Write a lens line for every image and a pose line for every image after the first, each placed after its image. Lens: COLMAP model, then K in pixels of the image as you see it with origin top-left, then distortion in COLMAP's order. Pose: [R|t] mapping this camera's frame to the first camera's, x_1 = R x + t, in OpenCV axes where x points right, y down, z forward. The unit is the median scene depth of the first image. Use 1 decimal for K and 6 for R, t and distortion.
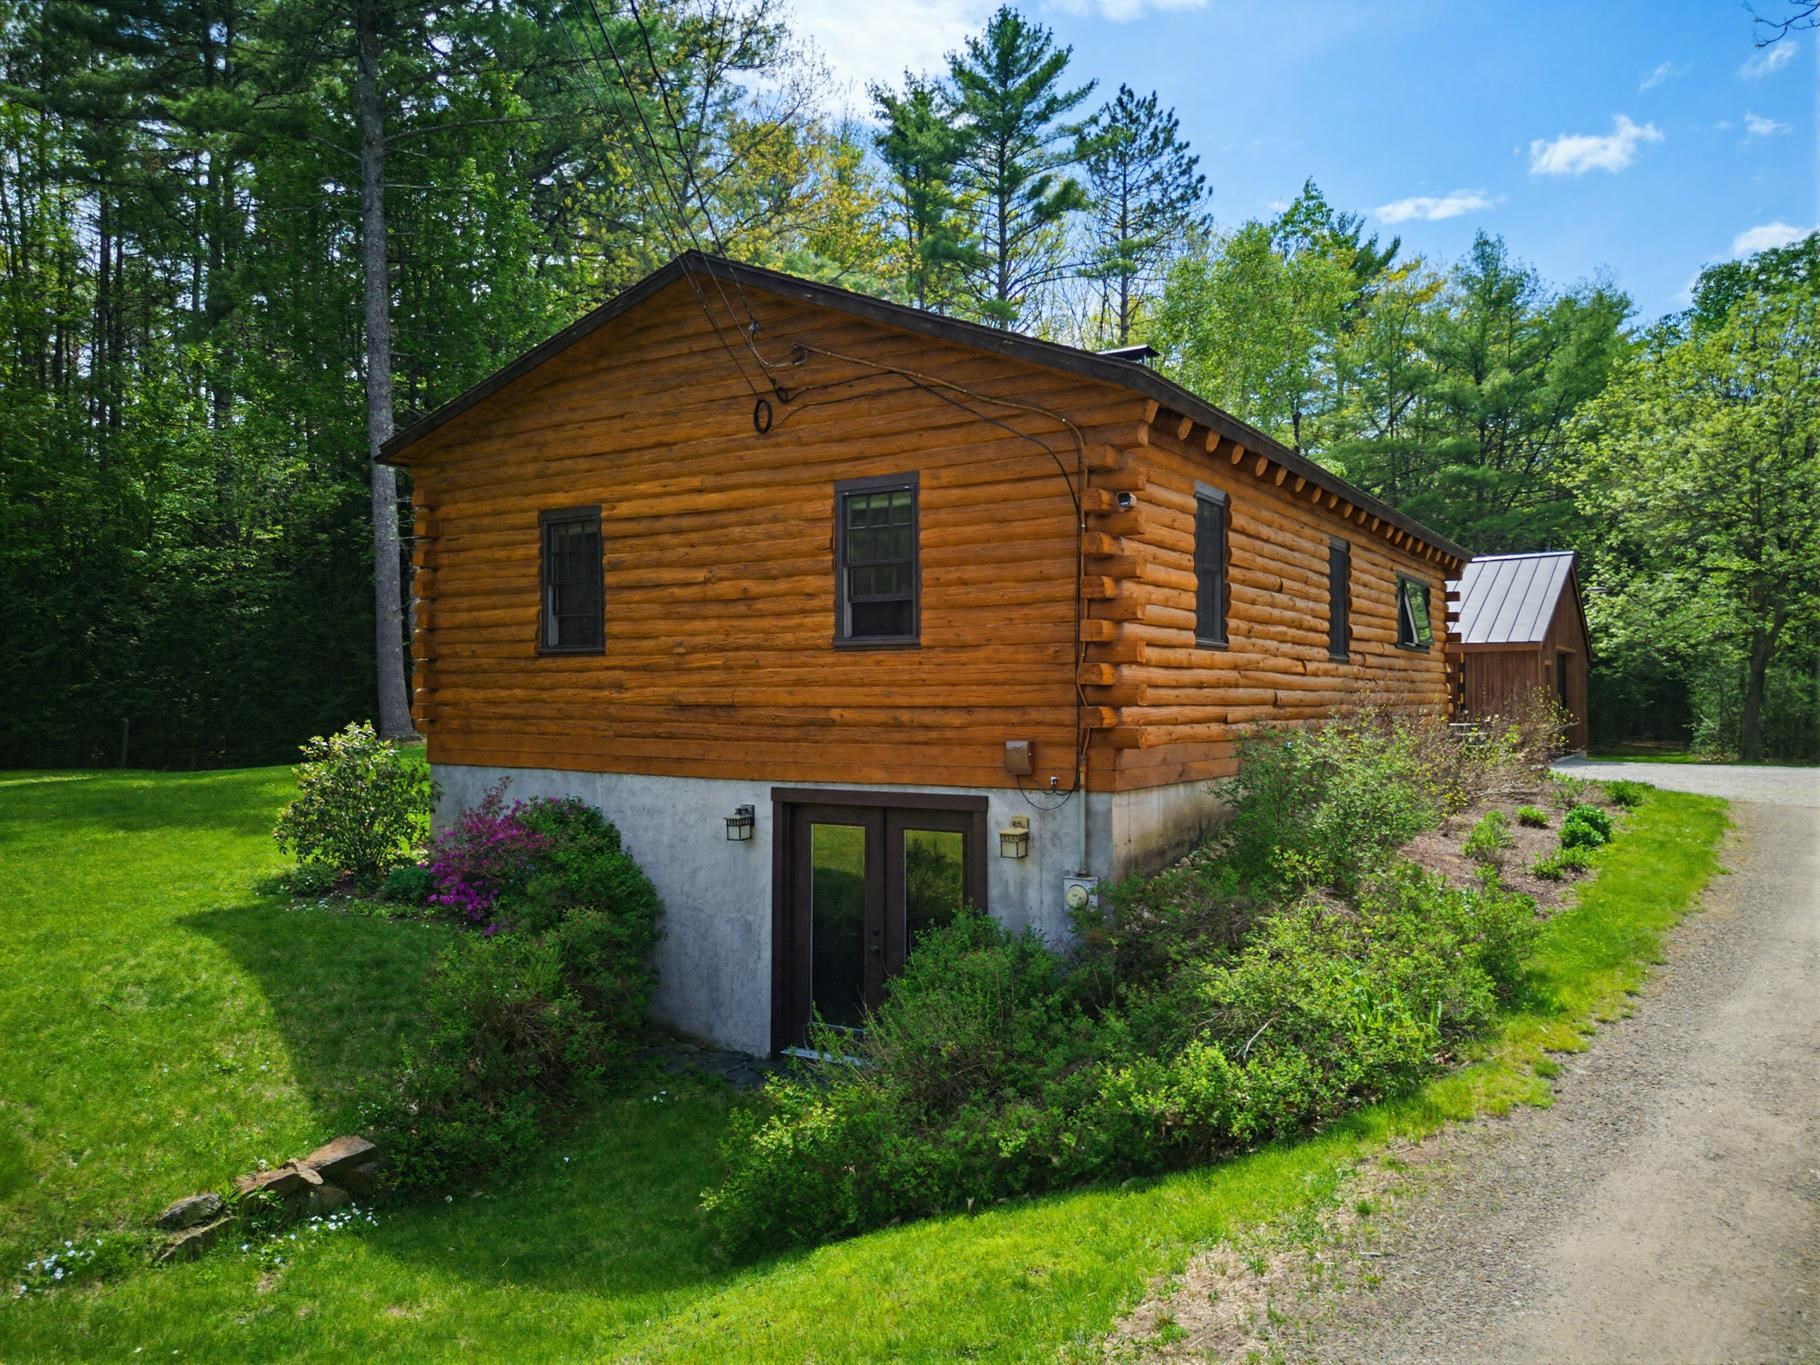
lens RADIAL K [[1290.3, 0, 908.1], [0, 1290.3, 693.8], [0, 0, 1]] dist [0.079320, 0.001995]
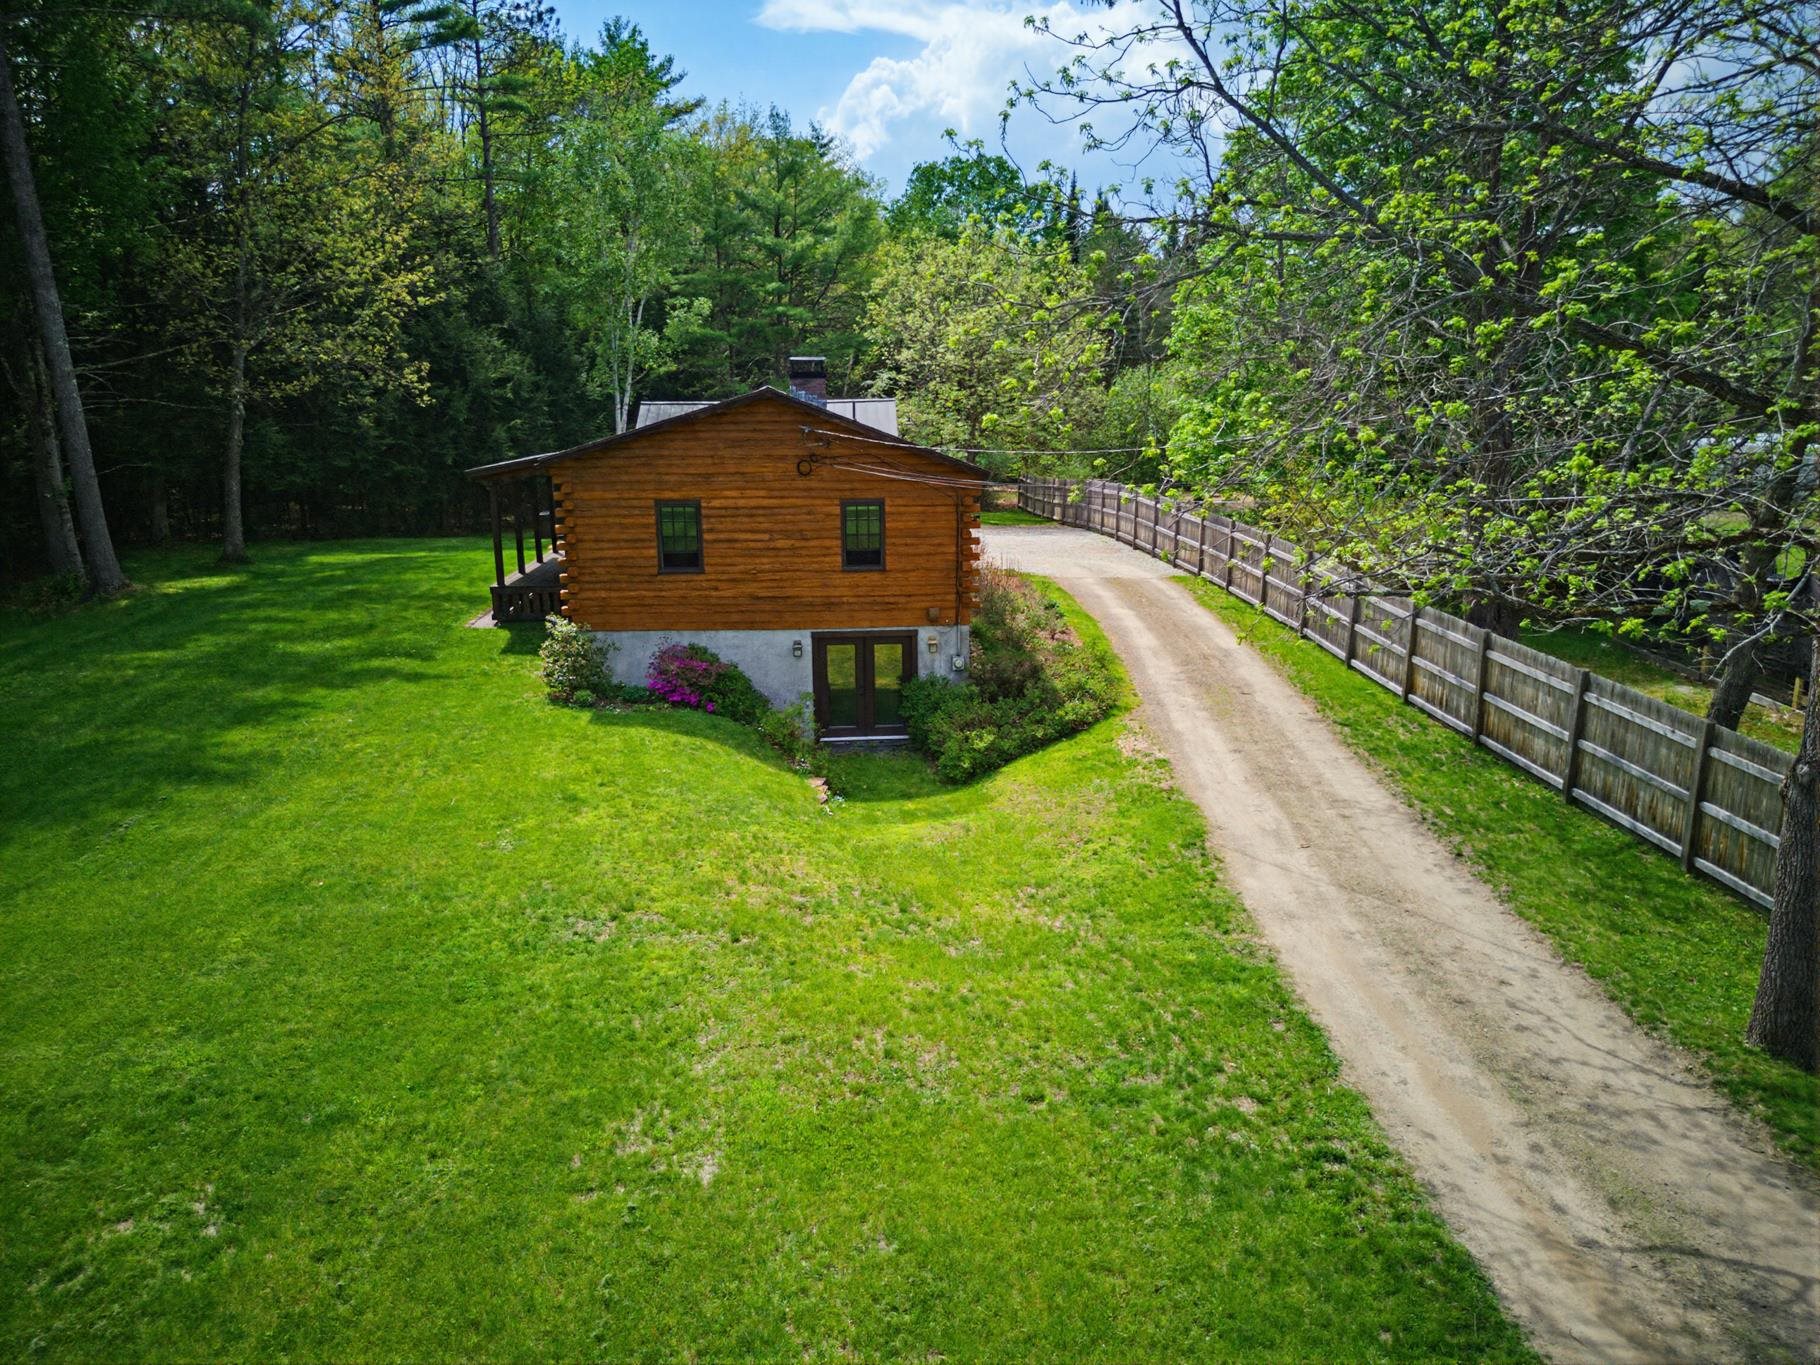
lens RADIAL K [[1290.3, 0, 912.1], [0, 1290.3, 679.1], [0, 0, 1]] dist [0.079320, 0.001995]
pose [[0.815836, -0.122395, 0.565182, -1.252599], [0.008452, 0.979765, 0.199975, -0.299098], [-0.578221, -0.158370, 0.800362, -0.934011]]
